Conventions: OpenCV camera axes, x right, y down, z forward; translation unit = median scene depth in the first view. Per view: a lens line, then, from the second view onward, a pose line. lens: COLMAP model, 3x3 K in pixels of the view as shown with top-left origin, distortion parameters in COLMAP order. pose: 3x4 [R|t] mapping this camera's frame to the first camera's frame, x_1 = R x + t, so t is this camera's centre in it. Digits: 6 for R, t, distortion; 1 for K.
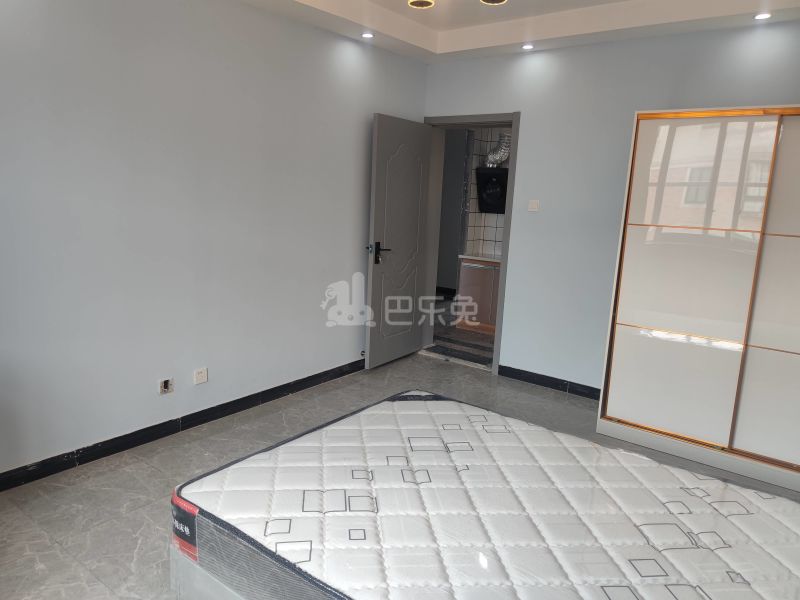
lens RADIAL K [[575.4, 0, 400.0], [0, 575.4, 300.0], [0, 0, 1]] dist [0.007507, -0.003312]
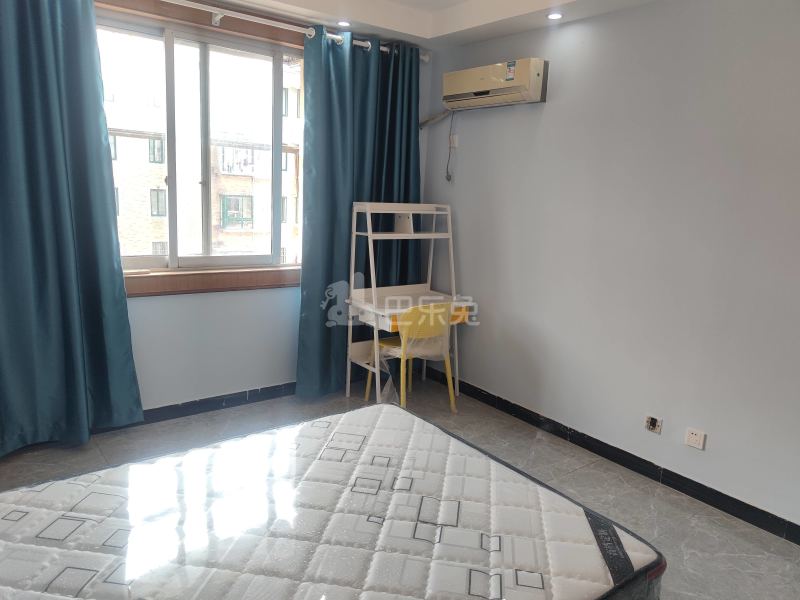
lens RADIAL K [[575.4, 0, 400.0], [0, 575.4, 300.0], [0, 0, 1]] dist [0.007507, -0.003312]
pose [[-0.298585, 0.110426, -0.947973, 0.648631], [-0.236694, 0.953684, 0.185643, -0.133341], [0.924566, 0.279809, -0.258618, 0.889633]]
